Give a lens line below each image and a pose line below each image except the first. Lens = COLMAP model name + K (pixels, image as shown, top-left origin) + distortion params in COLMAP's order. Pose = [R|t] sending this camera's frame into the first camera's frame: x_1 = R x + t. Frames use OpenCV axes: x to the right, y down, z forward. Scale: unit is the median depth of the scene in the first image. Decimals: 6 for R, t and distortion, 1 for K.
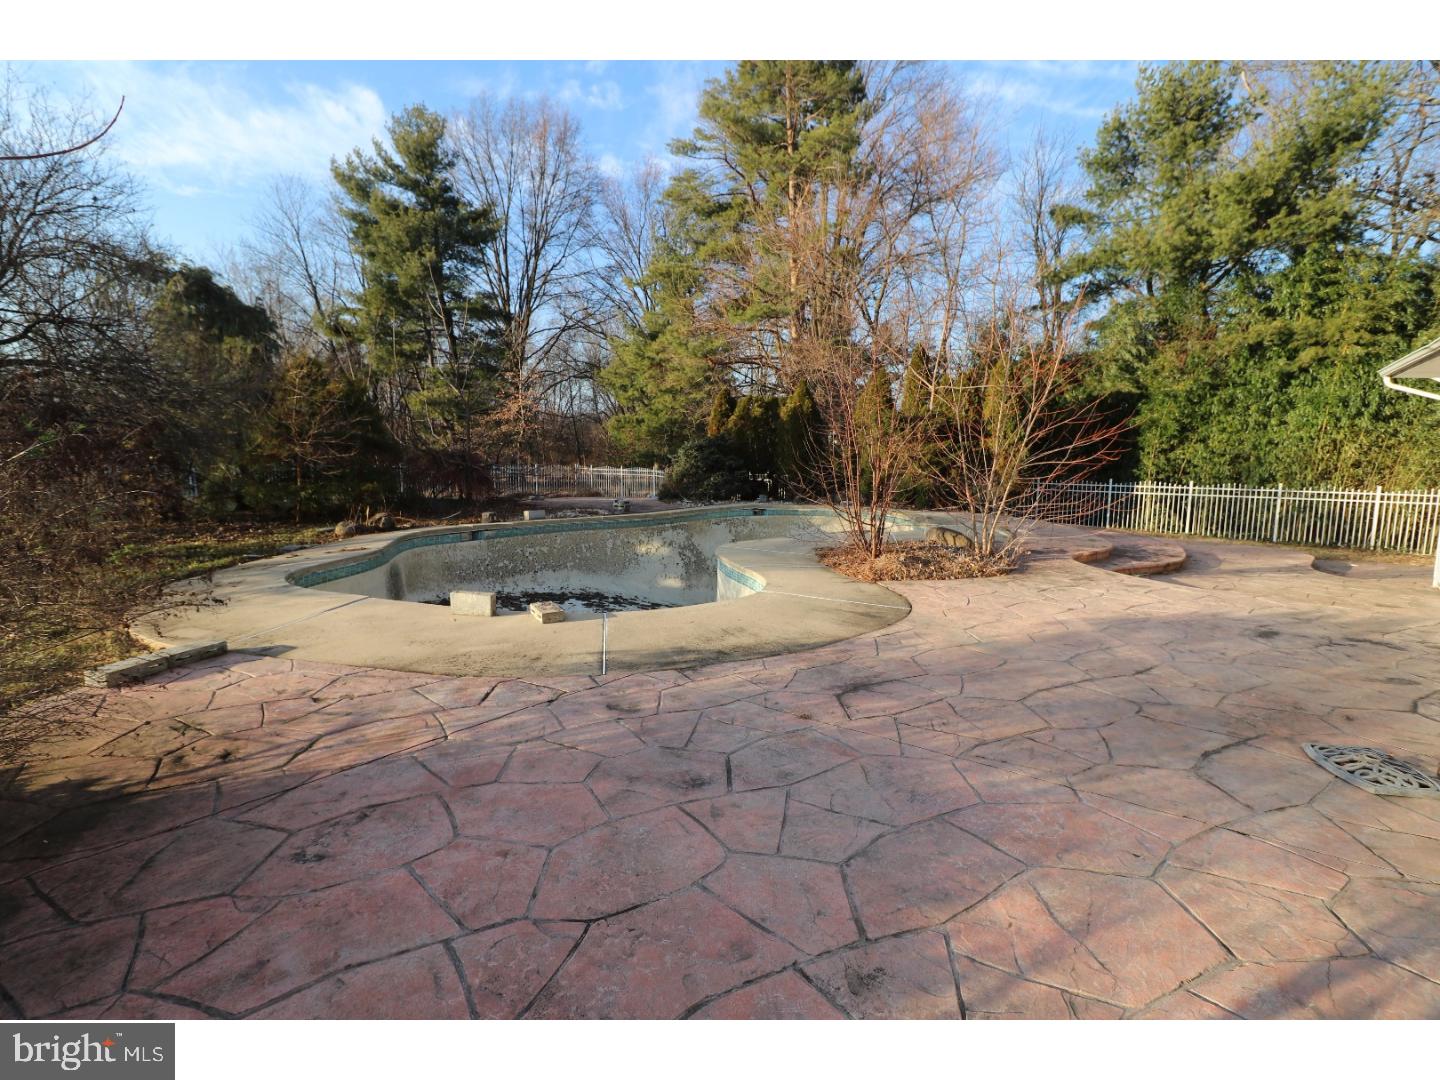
lens RADIAL K [[680.1, 0, 717.8], [0, 680.1, 536.9], [0, 0, 1]] dist [-0.008693, -0.006788]
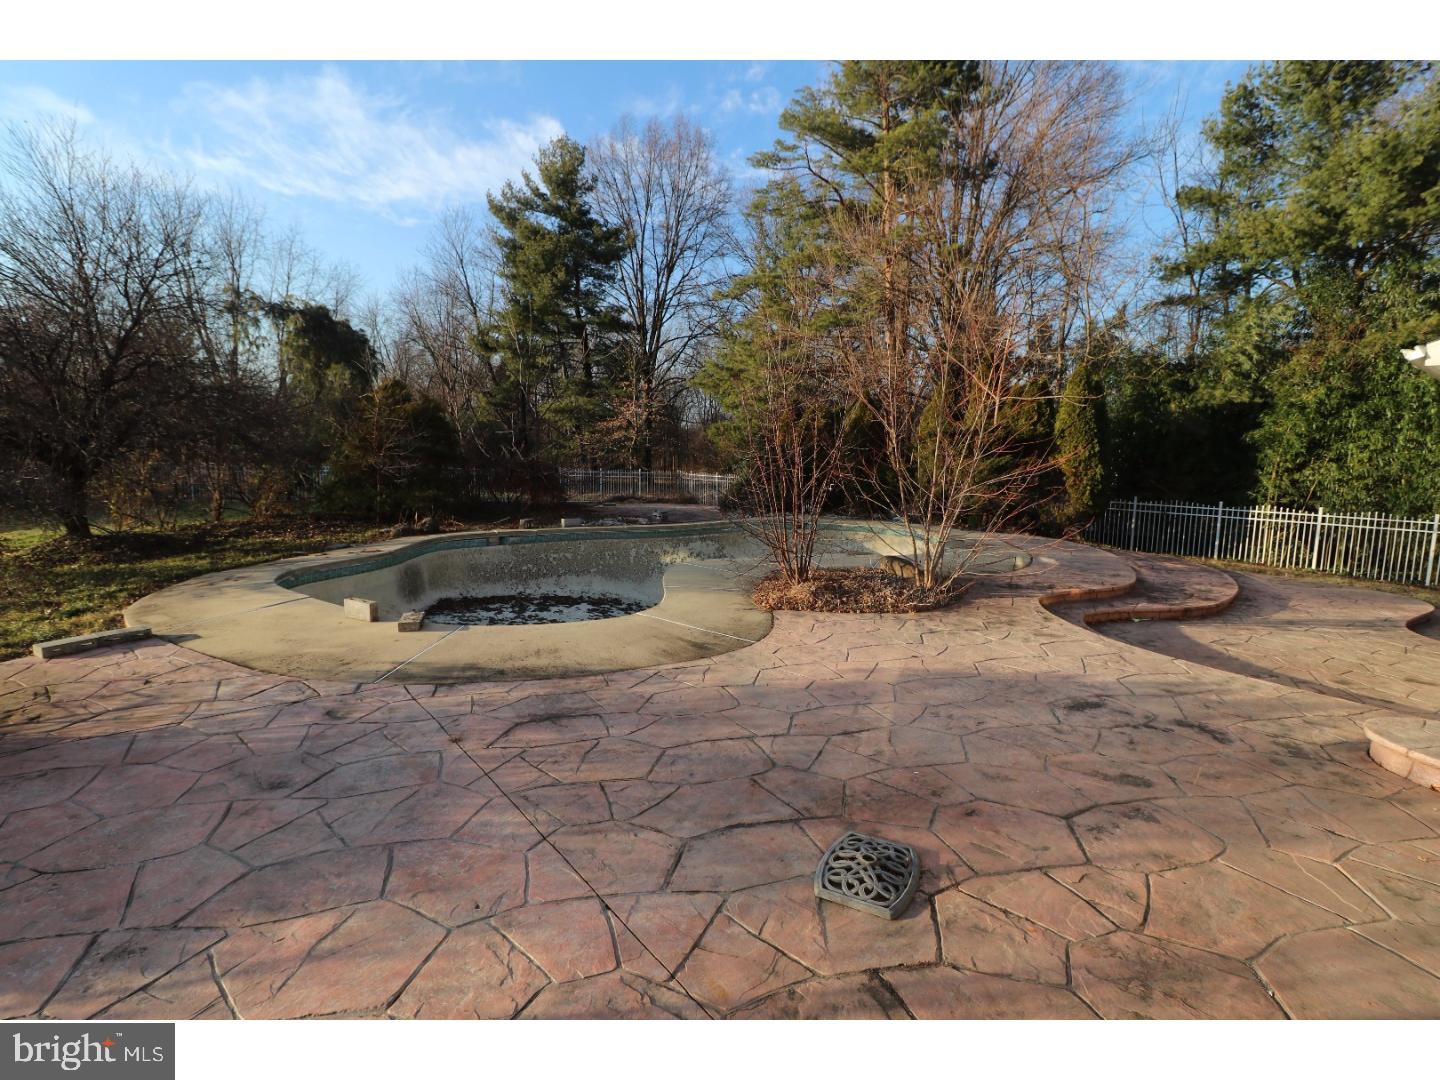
lens RADIAL K [[680.1, 0, 721.5], [0, 680.1, 539.2], [0, 0, 1]] dist [-0.008693, -0.006788]
pose [[0.969439, 0.041474, -0.241802, 0.191046], [-0.040507, 0.999139, 0.008971, -0.021498], [0.241965, 0.001098, 0.970284, 0.007182]]
